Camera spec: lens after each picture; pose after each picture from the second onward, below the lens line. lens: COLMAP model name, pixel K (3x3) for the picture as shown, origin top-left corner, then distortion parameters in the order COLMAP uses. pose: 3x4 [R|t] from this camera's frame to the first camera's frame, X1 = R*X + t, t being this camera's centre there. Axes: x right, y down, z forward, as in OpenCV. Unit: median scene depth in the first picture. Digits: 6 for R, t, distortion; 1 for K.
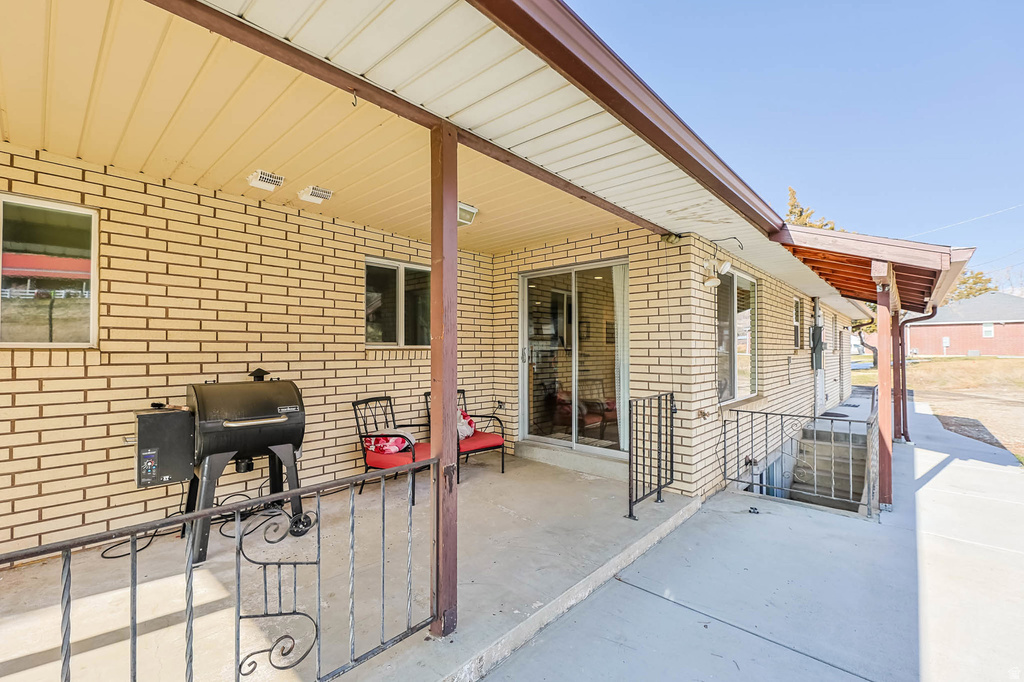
lens RADIAL K [[449.4, 0, 512.0], [0, 449.4, 341.0], [0, 0, 1]] dist [-0.000001, -0.000562]
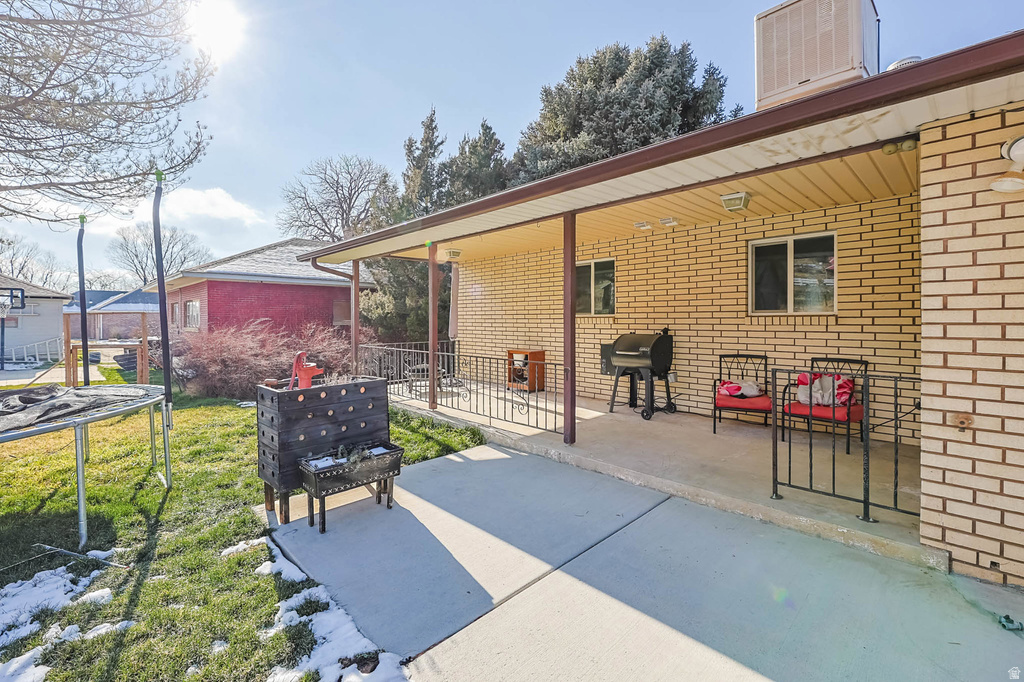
lens RADIAL K [[437.8, 0, 499.3], [0, 437.8, 333.6], [0, 0, 1]] dist [-0.000227, -0.000416]
pose [[-0.054981, 0.043847, -0.997524, 0.927545], [0.031223, 0.998622, 0.042175, -0.005531], [0.997999, -0.028827, -0.056274, 0.374874]]
